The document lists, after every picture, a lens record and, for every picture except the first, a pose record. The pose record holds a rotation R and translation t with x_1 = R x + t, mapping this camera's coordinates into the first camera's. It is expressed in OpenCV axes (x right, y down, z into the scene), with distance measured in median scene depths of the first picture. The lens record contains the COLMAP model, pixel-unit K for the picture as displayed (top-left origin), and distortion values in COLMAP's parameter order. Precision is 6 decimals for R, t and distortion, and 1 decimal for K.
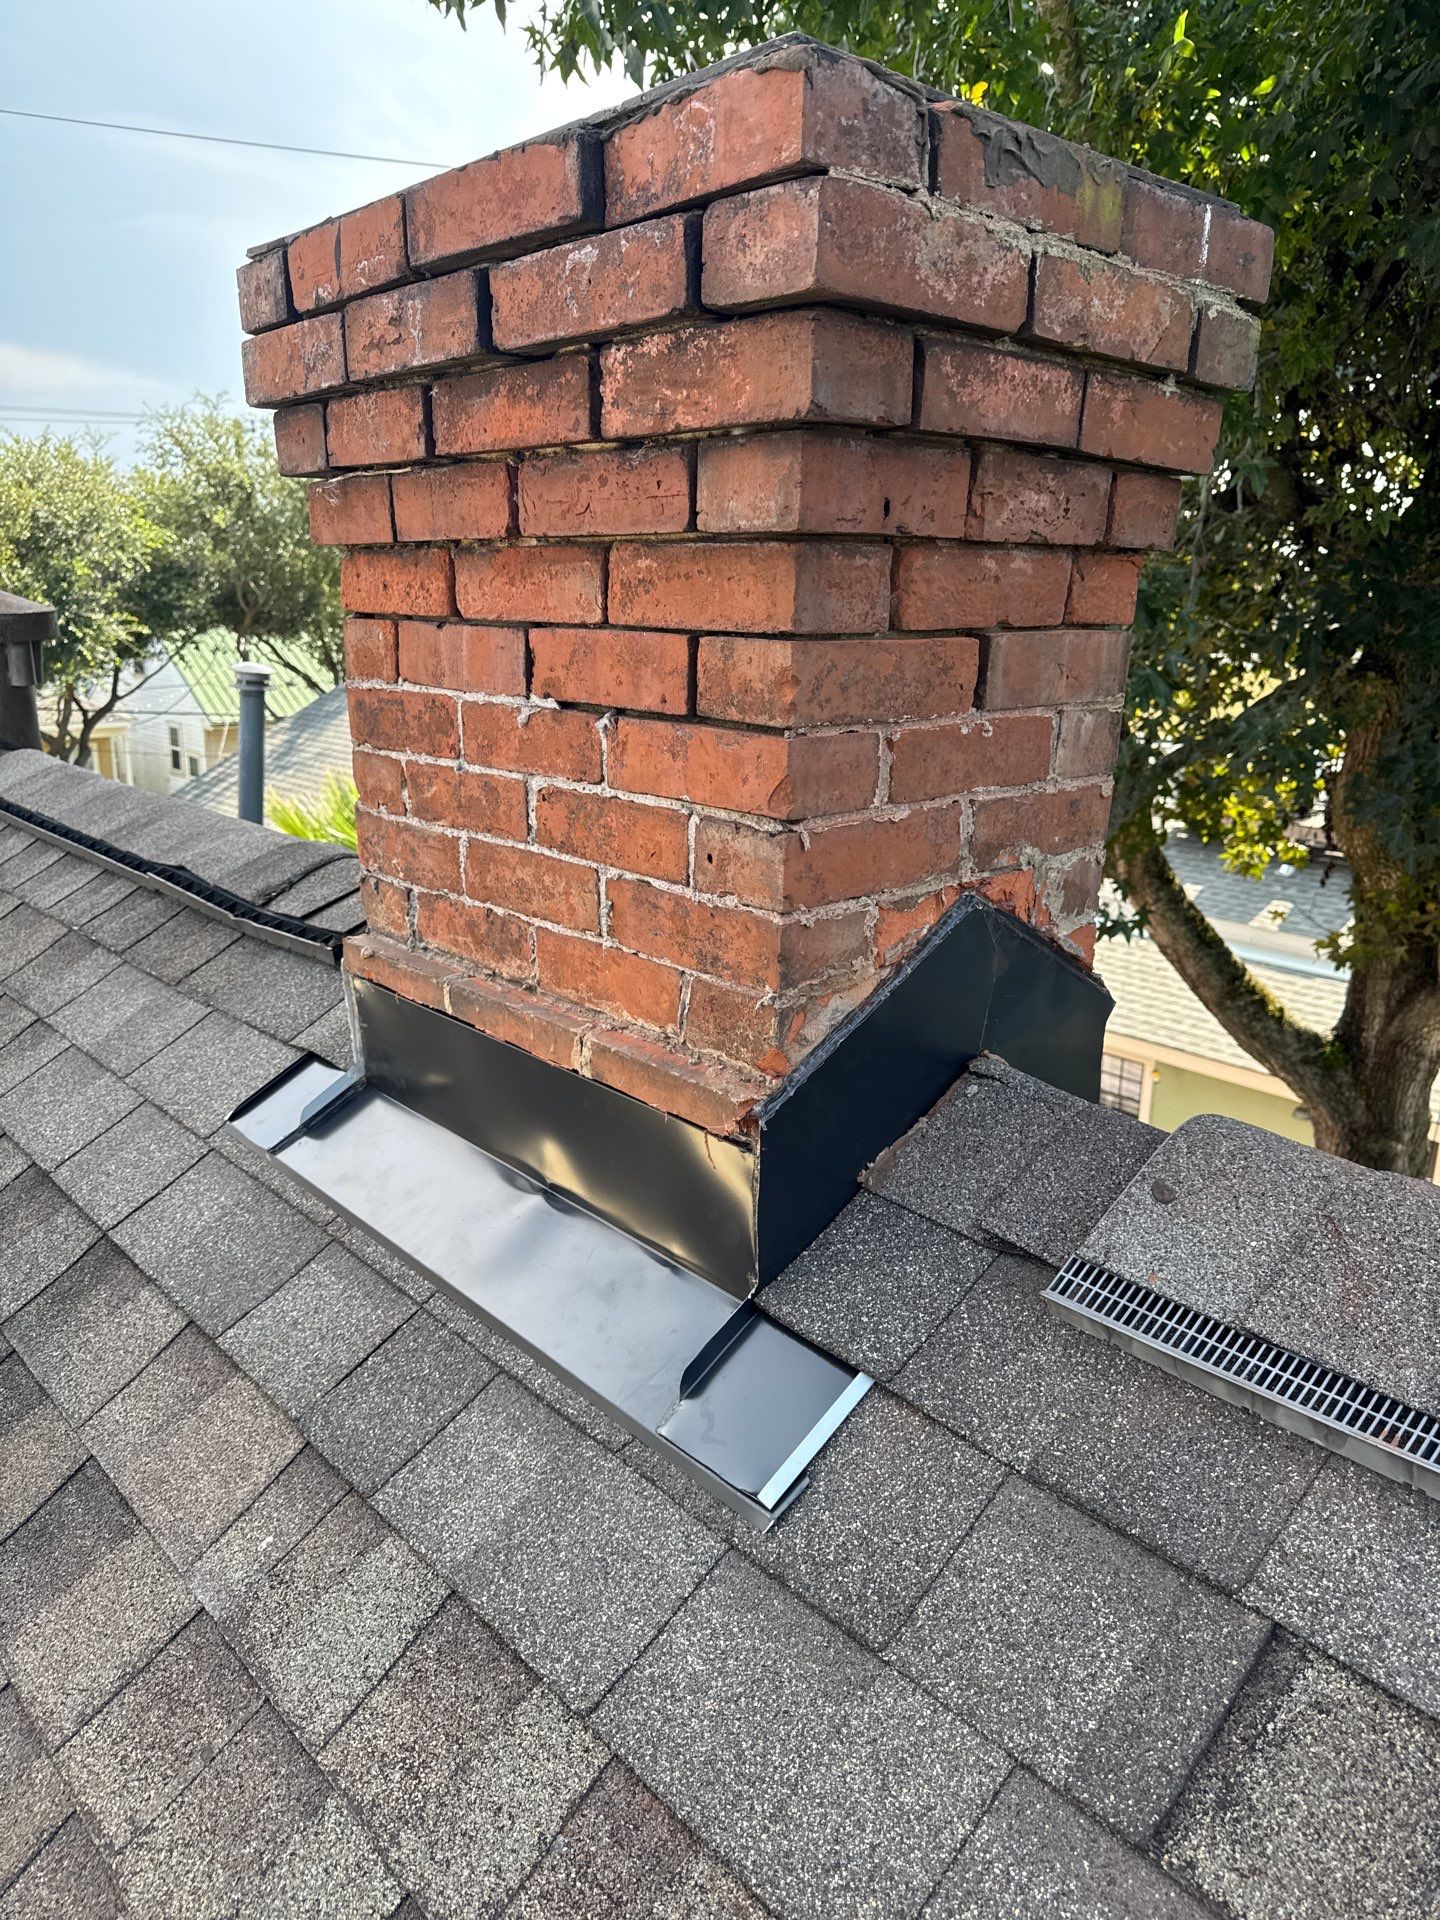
lens RADIAL K [[1380.2, 0, 723.0], [0, 1380.2, 947.5], [0, 0, 1]] dist [-0.001514, -0.004366]
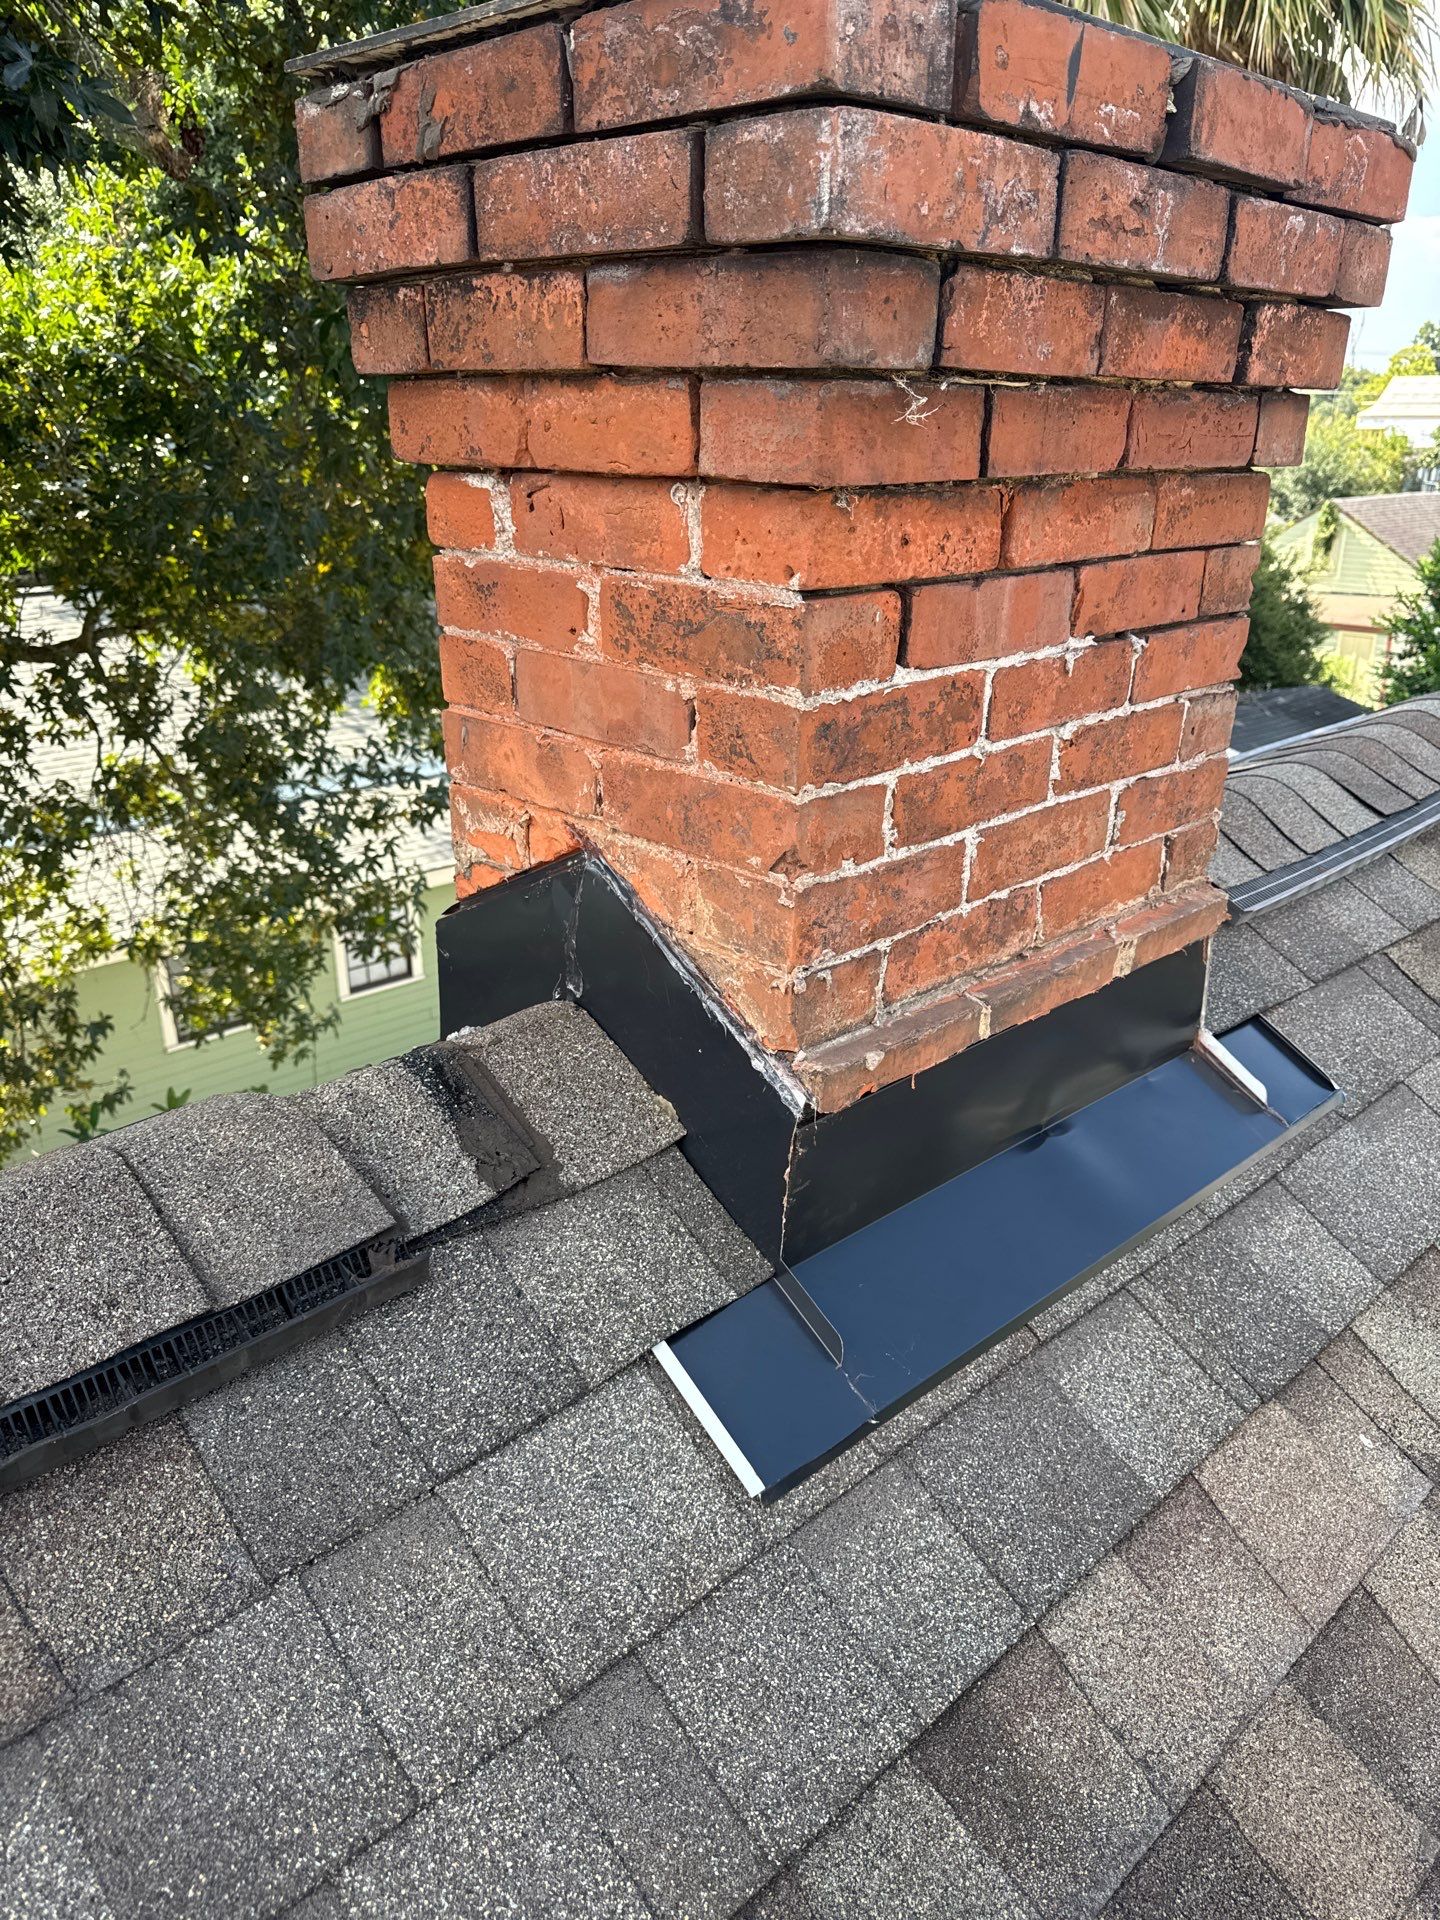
lens RADIAL K [[1380.2, 0, 723.0], [0, 1380.2, 947.5], [0, 0, 1]] dist [-0.001514, -0.004366]
pose [[-0.035841, -0.368957, 0.928755, -1.048435], [0.242731, 0.898309, 0.366229, -0.385105], [-0.969431, 0.238563, 0.057361, 1.189879]]
